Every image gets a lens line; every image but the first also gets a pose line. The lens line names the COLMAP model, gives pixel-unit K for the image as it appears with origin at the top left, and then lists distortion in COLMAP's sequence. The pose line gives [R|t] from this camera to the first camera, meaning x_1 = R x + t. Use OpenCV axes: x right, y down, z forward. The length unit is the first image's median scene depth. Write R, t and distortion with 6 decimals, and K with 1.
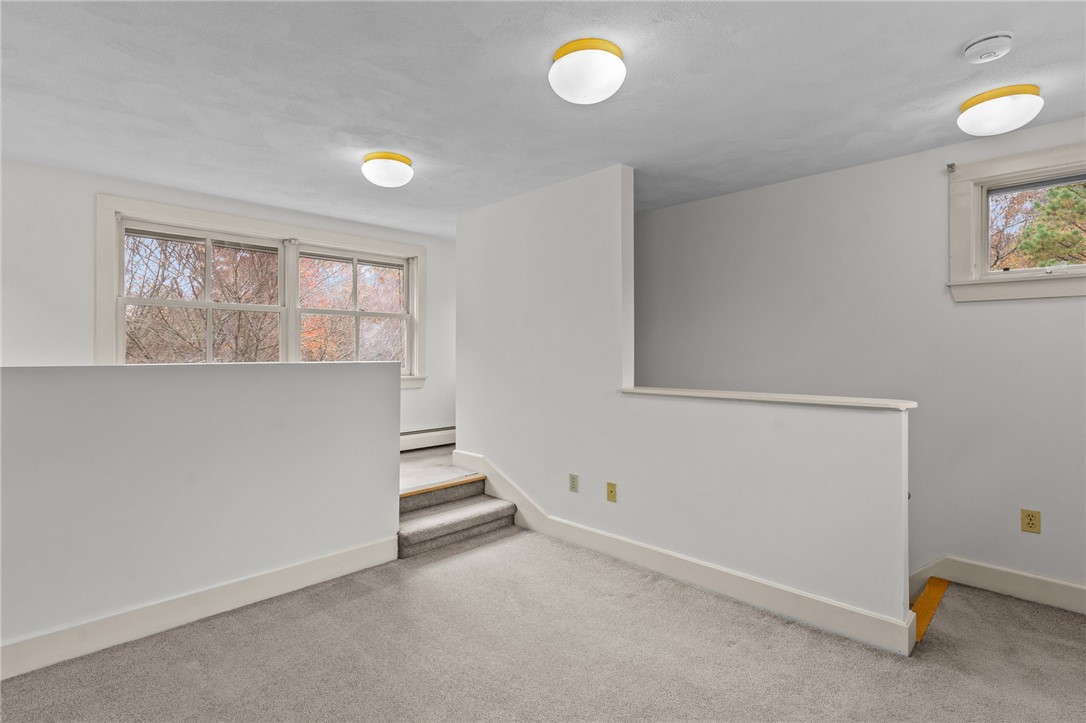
lens RADIAL K [[520.4, 0, 543.0], [0, 520.4, 361.5], [0, 0, 1]] dist [0.003993, 0.000375]
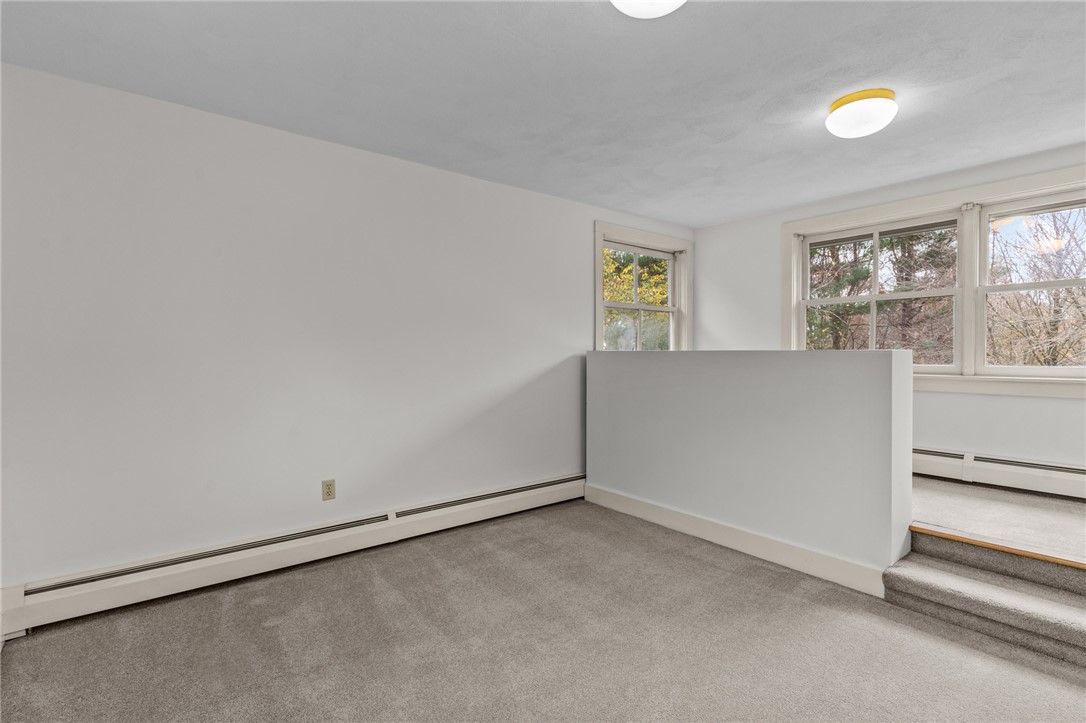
lens RADIAL K [[520.4, 0, 543.0], [0, 520.4, 361.5], [0, 0, 1]] dist [0.003993, 0.000375]
pose [[-0.111810, 0.023493, -0.993452, 0.563538], [-0.008726, 0.999659, 0.024622, 0.001747], [0.993691, 0.011422, -0.111567, 0.569337]]
